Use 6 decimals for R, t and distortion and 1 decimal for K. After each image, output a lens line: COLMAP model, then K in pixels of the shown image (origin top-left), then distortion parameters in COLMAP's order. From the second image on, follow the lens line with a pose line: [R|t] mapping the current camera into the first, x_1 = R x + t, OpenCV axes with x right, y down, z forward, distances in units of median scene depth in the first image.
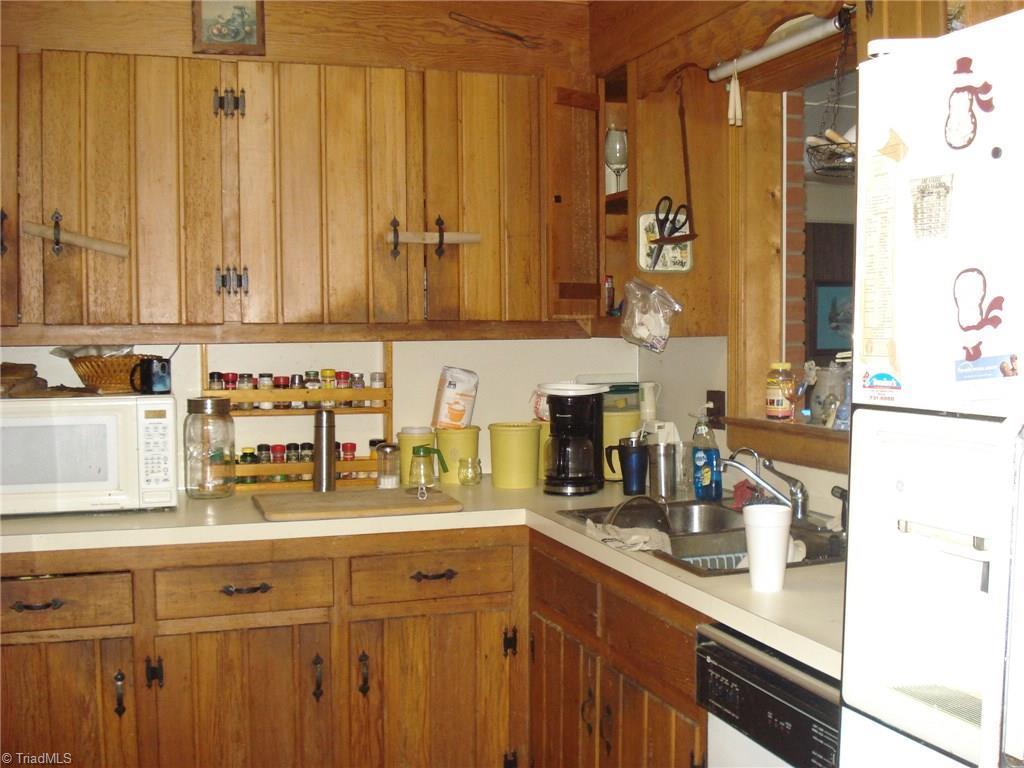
lens RADIAL K [[1183.9, 0, 513.4], [0, 1183.9, 382.9], [0, 0, 1]] dist [-0.087155, 0.000000]
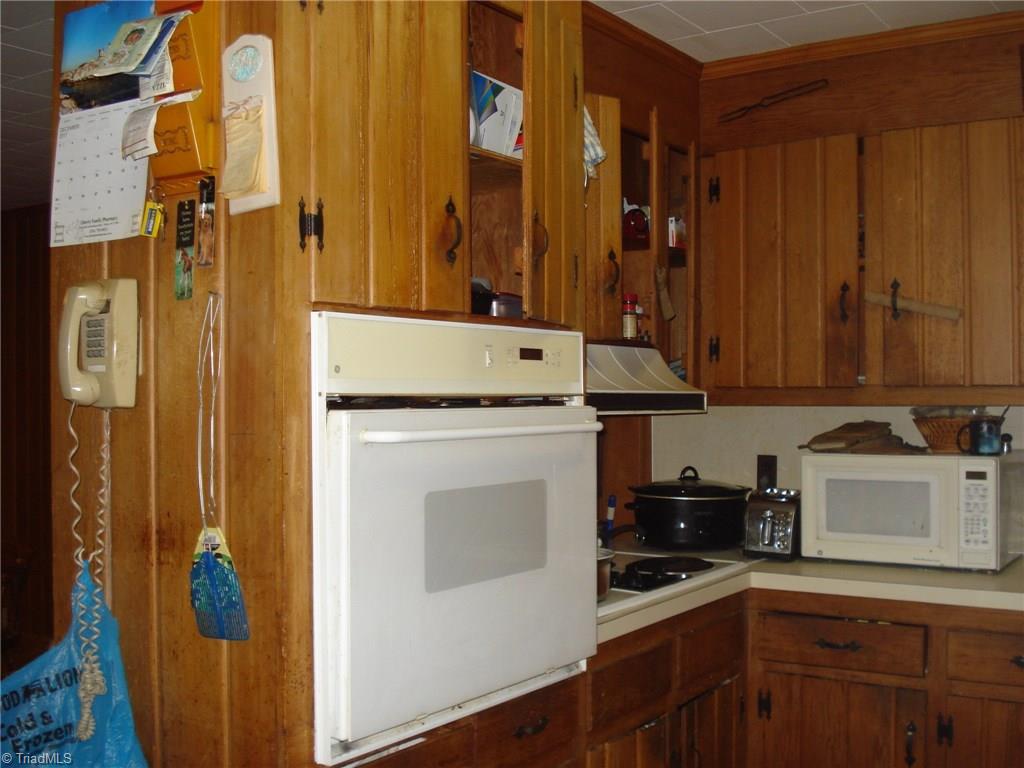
lens RADIAL K [[1183.9, 0, 514.1], [0, 1183.9, 386.6], [0, 0, 1]] dist [-0.087155, 0.000000]
pose [[0.610704, -0.001633, -0.791857, 0.244163], [-0.034982, 0.998966, -0.029040, -0.006321], [0.791086, 0.045436, 0.610015, 0.074782]]
